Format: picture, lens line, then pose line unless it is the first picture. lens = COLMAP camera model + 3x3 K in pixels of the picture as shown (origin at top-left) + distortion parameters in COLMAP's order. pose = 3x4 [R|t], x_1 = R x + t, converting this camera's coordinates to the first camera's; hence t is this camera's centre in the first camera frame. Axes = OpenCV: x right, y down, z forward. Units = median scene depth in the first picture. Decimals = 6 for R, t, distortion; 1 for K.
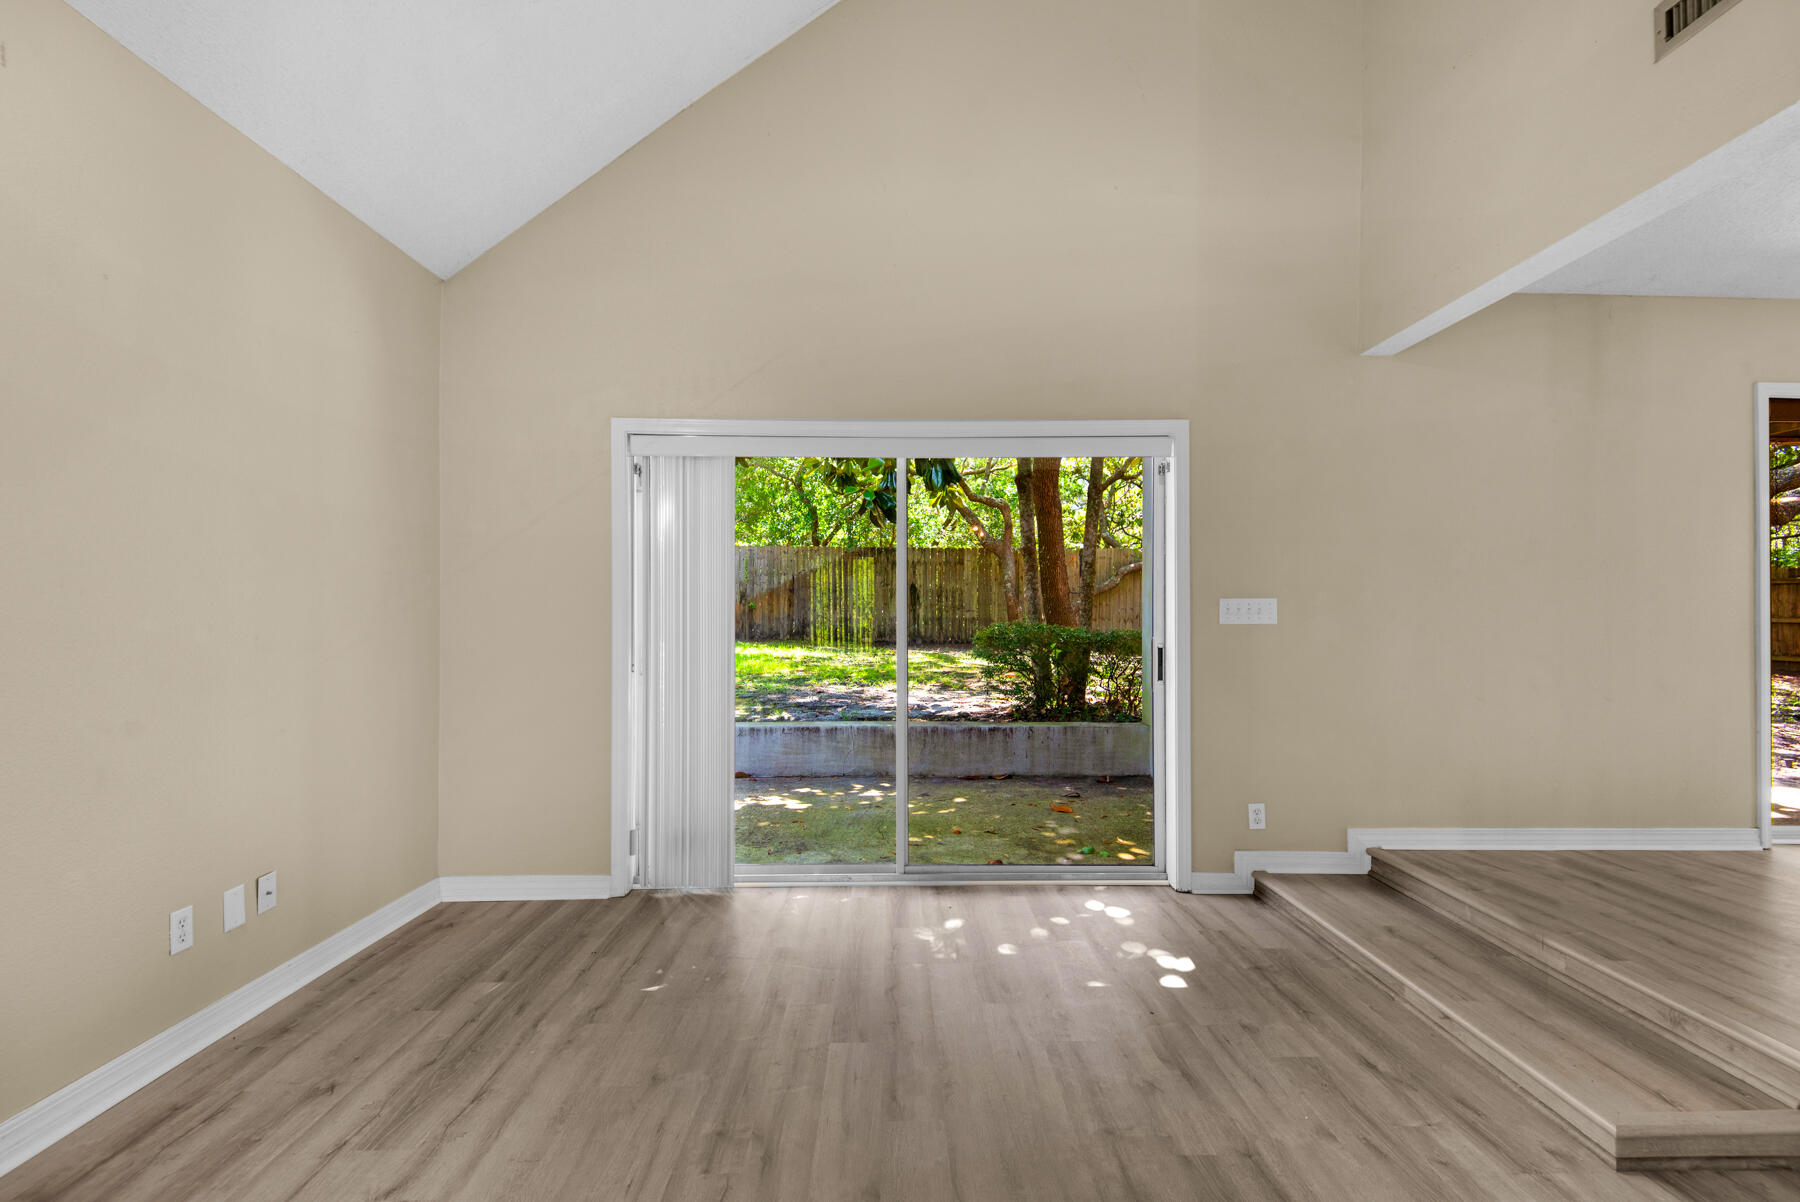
lens RADIAL K [[816.6, 0, 904.1], [0, 816.6, 612.0], [0, 0, 1]] dist [-0.001043, -0.004524]
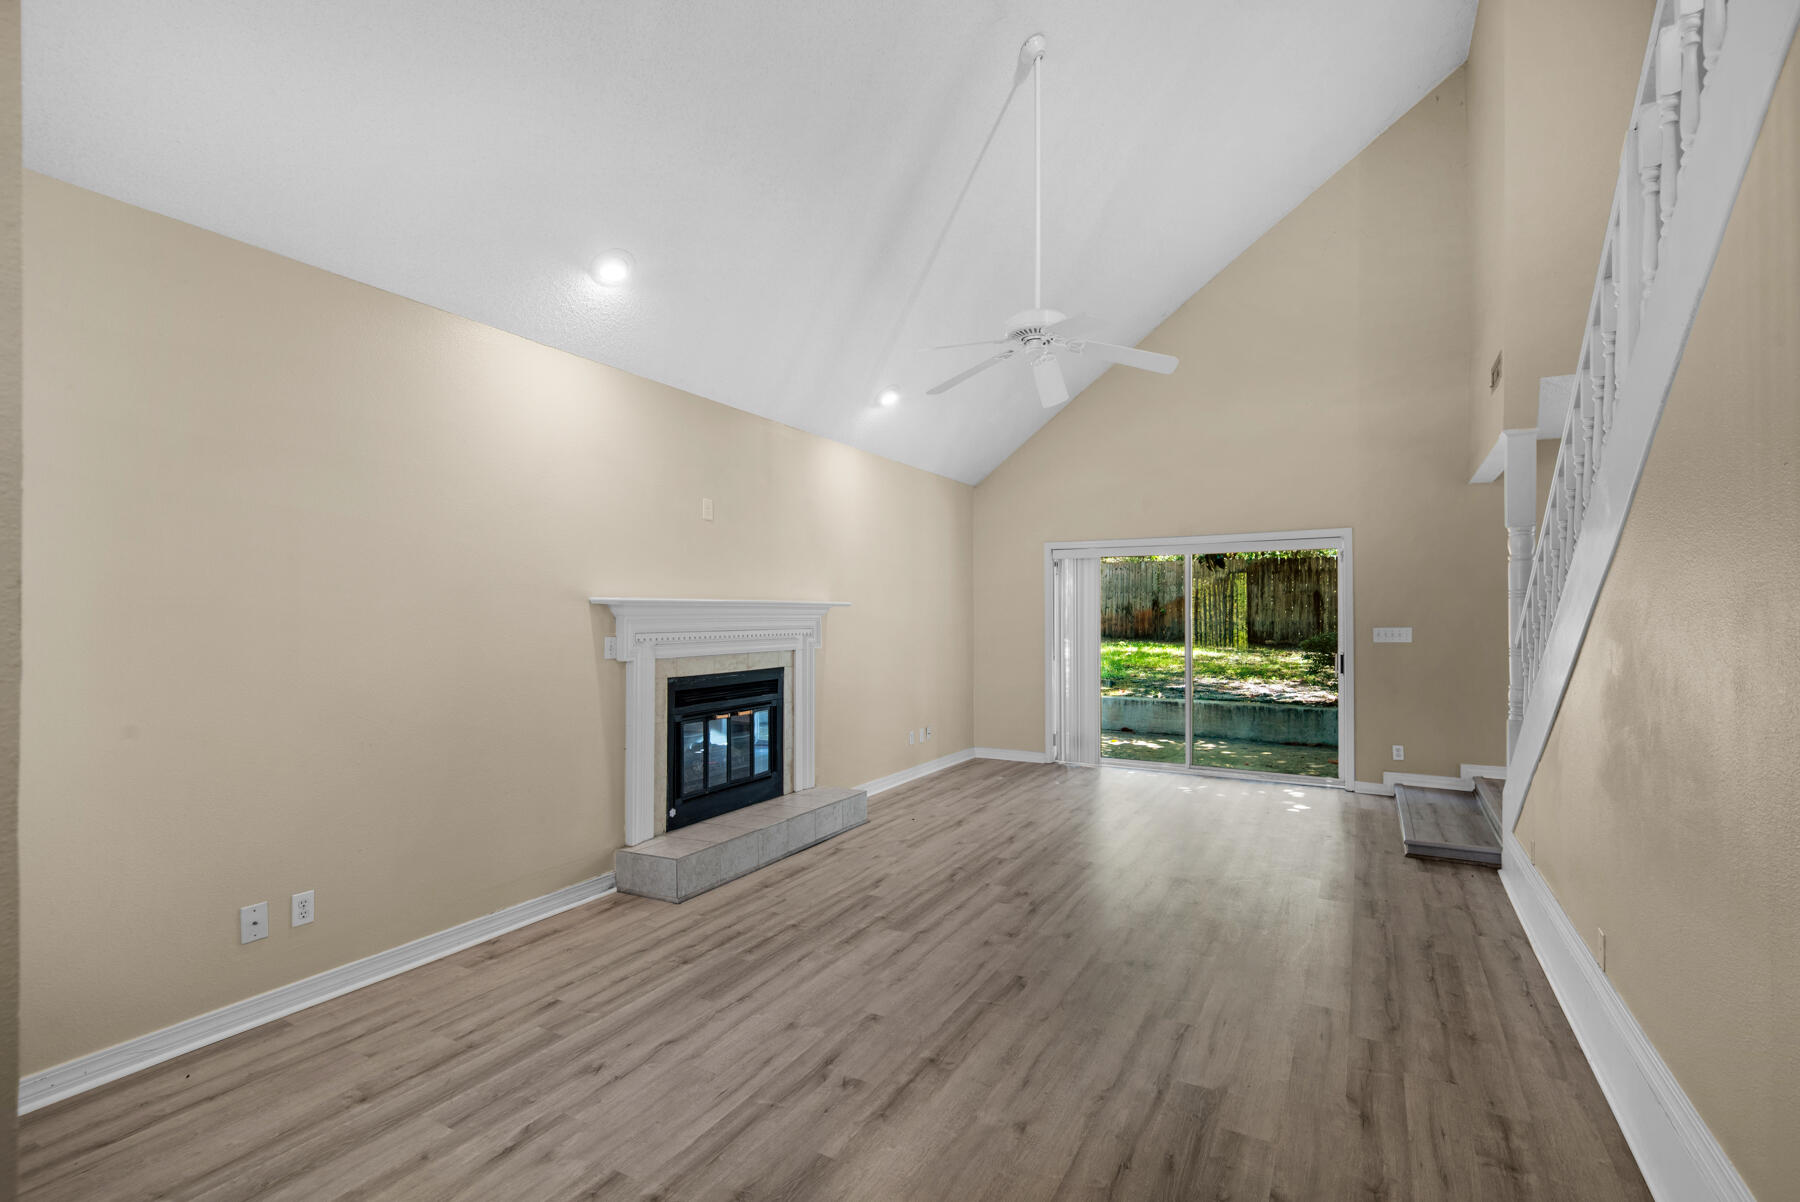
lens RADIAL K [[819.2, 0, 908.0], [0, 819.2, 596.9], [0, 0, 1]] dist [0.010505, -0.011069]
pose [[0.870481, -0.012899, -0.492033, 0.388437], [0.006244, 0.999866, -0.015165, -0.062830], [0.492162, 0.010129, 0.870445, -1.048227]]
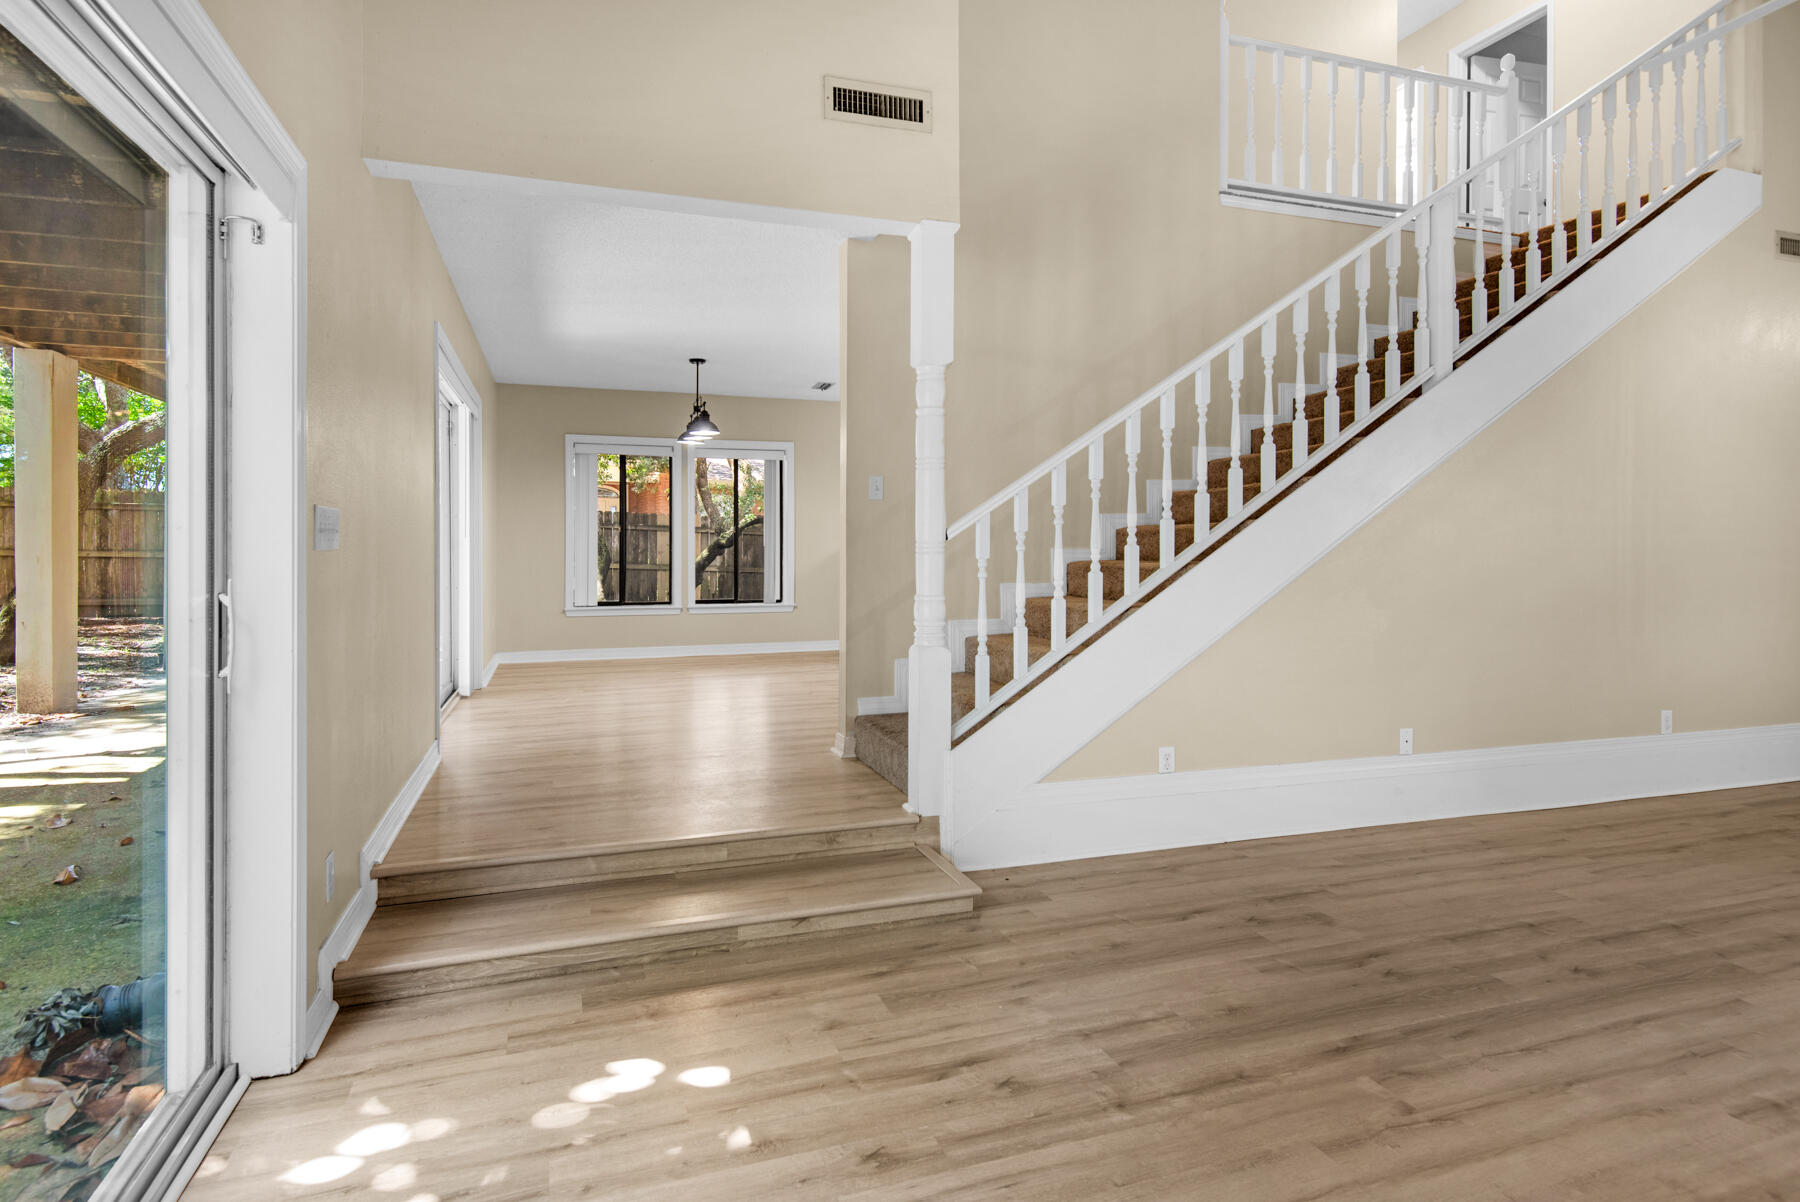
lens RADIAL K [[959.8, 0, 898.1], [0, 959.8, 553.1], [0, 0, 1]] dist [0.032472, -0.023251]
pose [[-0.305545, -0.008676, 0.952138, -0.377521], [-0.007313, 0.999950, 0.006765, 0.005182], [-0.952150, -0.004896, -0.305593, 0.842629]]
